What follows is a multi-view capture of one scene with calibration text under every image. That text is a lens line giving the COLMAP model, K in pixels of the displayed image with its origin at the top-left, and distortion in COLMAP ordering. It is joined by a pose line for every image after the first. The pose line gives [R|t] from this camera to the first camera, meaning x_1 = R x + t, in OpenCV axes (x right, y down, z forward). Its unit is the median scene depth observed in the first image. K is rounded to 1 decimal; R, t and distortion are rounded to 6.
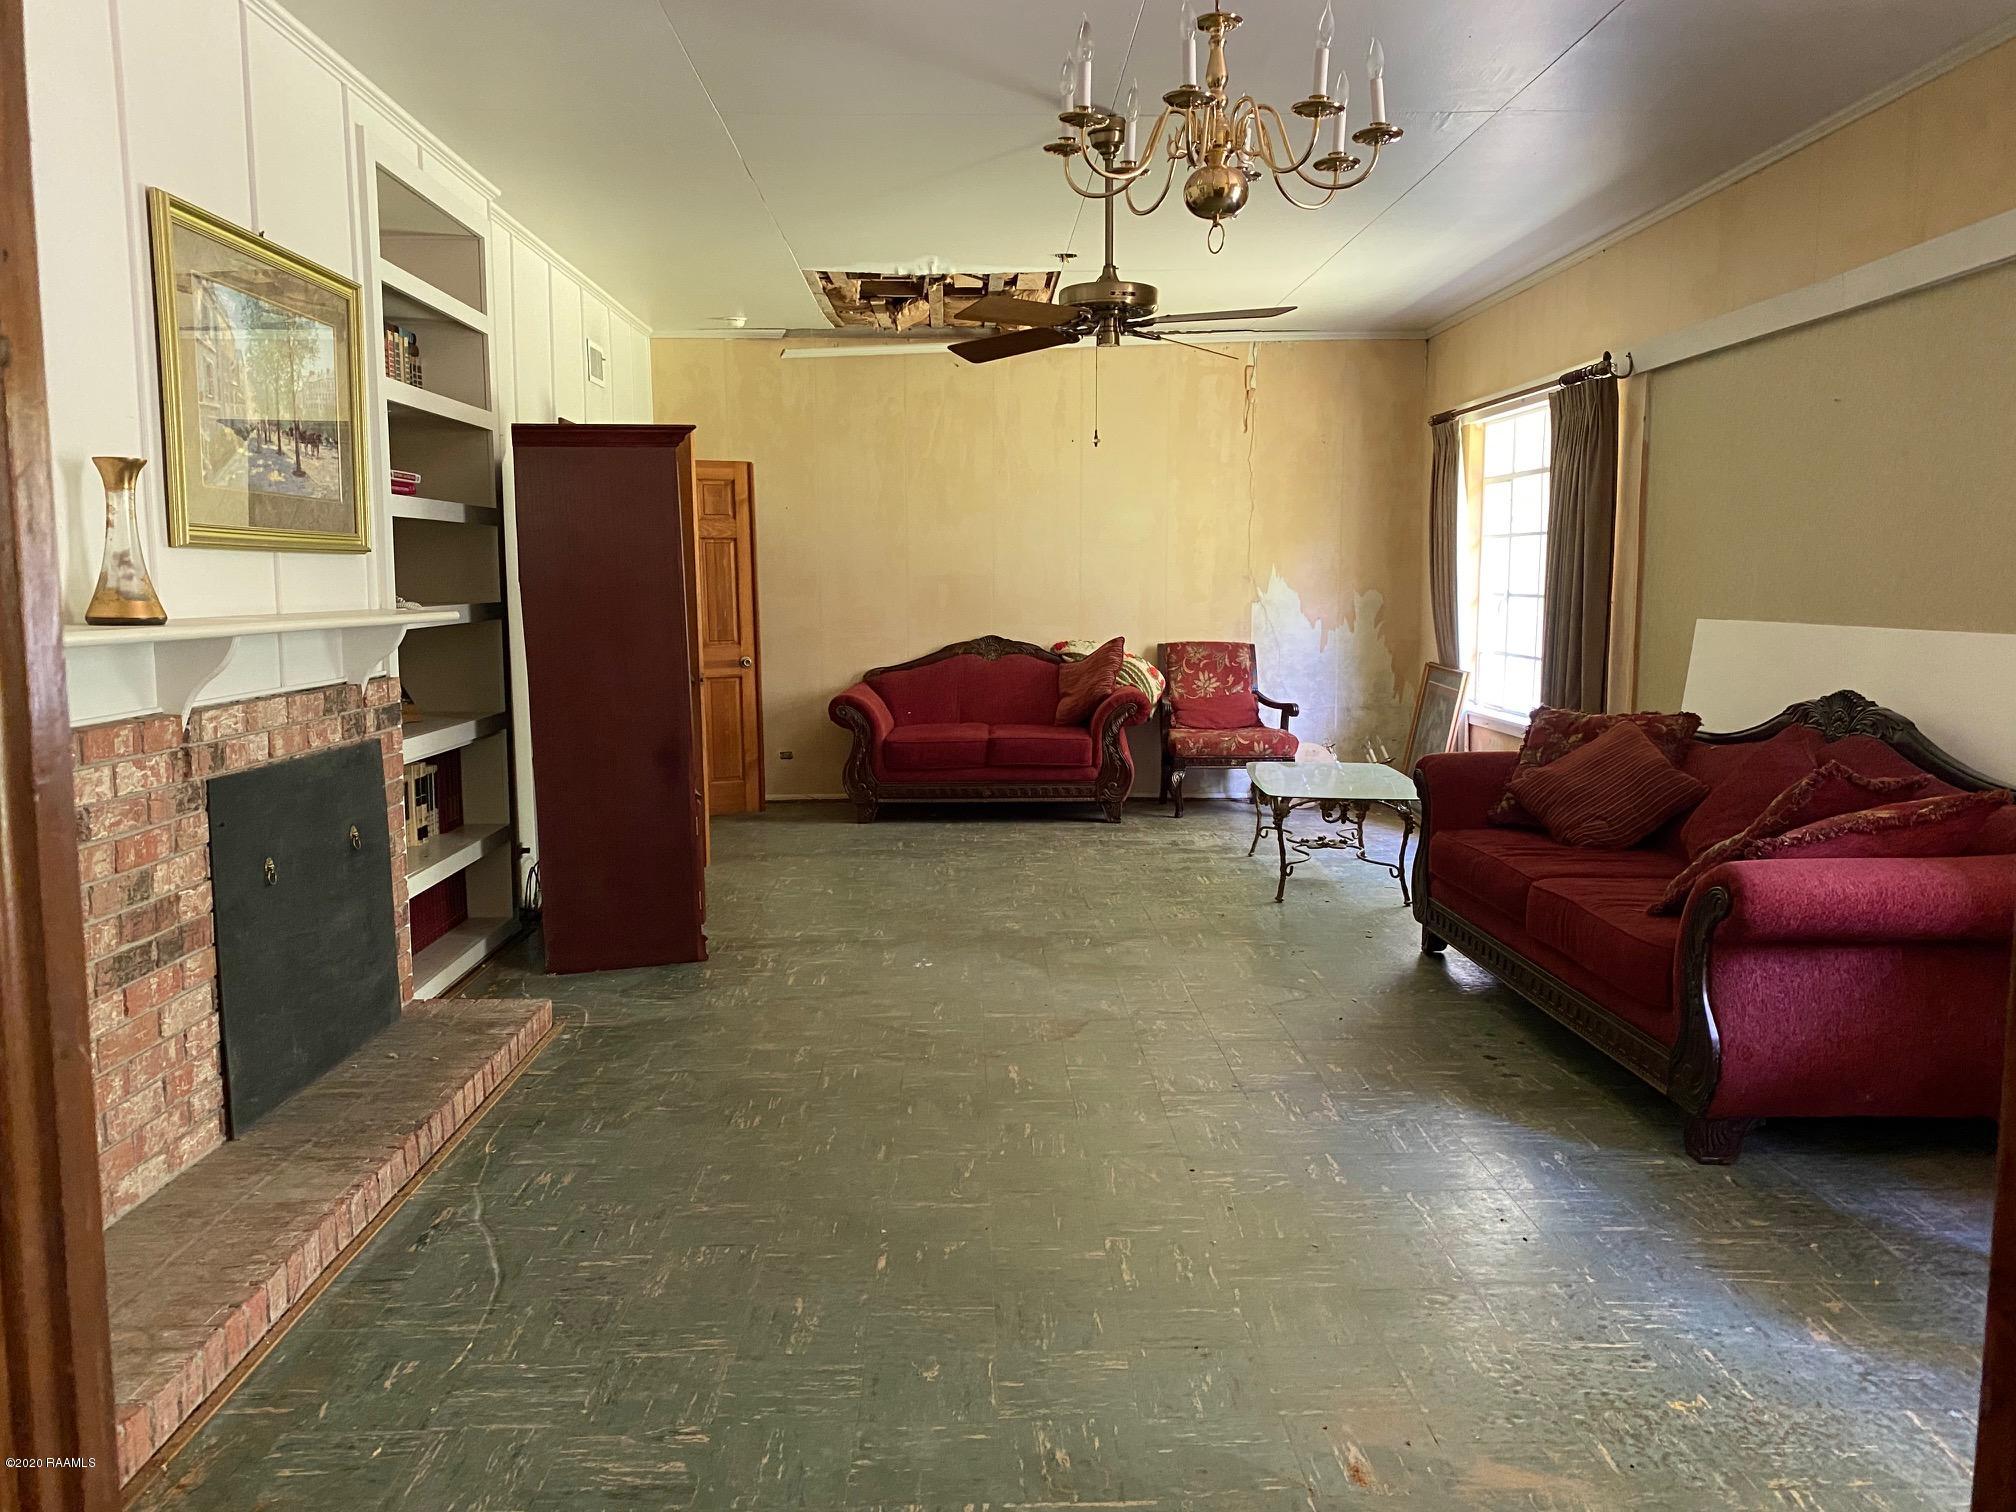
lens RADIAL K [[1545.2, 0, 998.7], [0, 1545.2, 738.6], [0, 0, 1]] dist [0.044186, -0.048763]
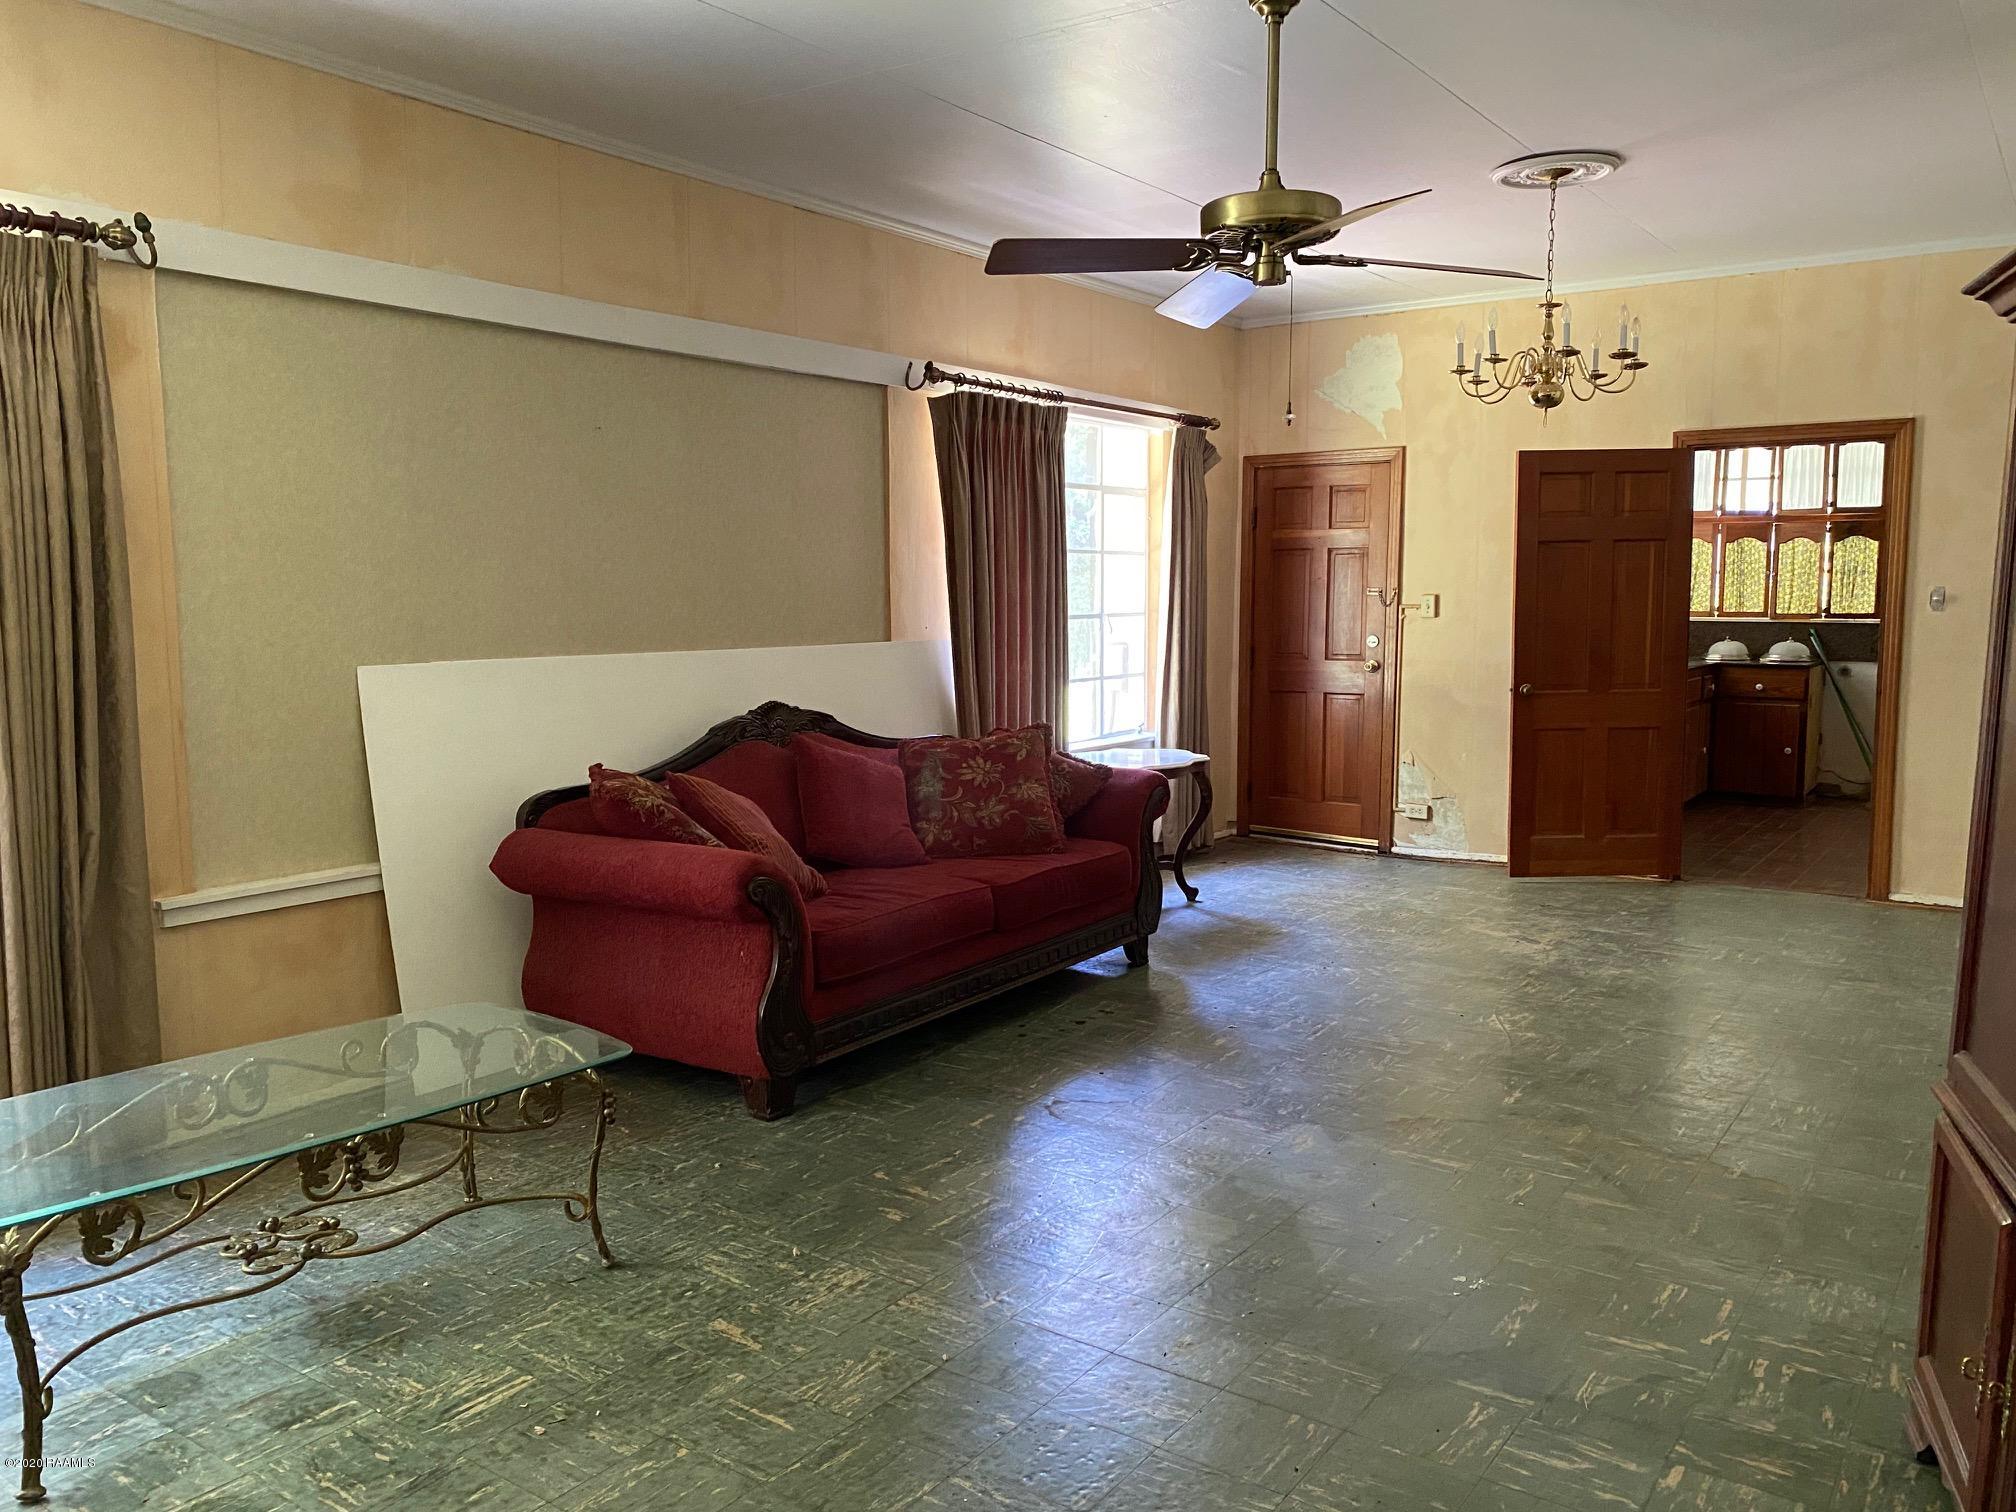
lens RADIAL K [[1545.2, 0, 998.7], [0, 1545.2, 738.6], [0, 0, 1]] dist [0.044186, -0.048763]
pose [[-0.799488, -0.056553, 0.598014, -0.291268], [0.066556, 0.981088, 0.181758, -0.201822], [-0.596983, 0.185115, -0.780605, 1.812898]]
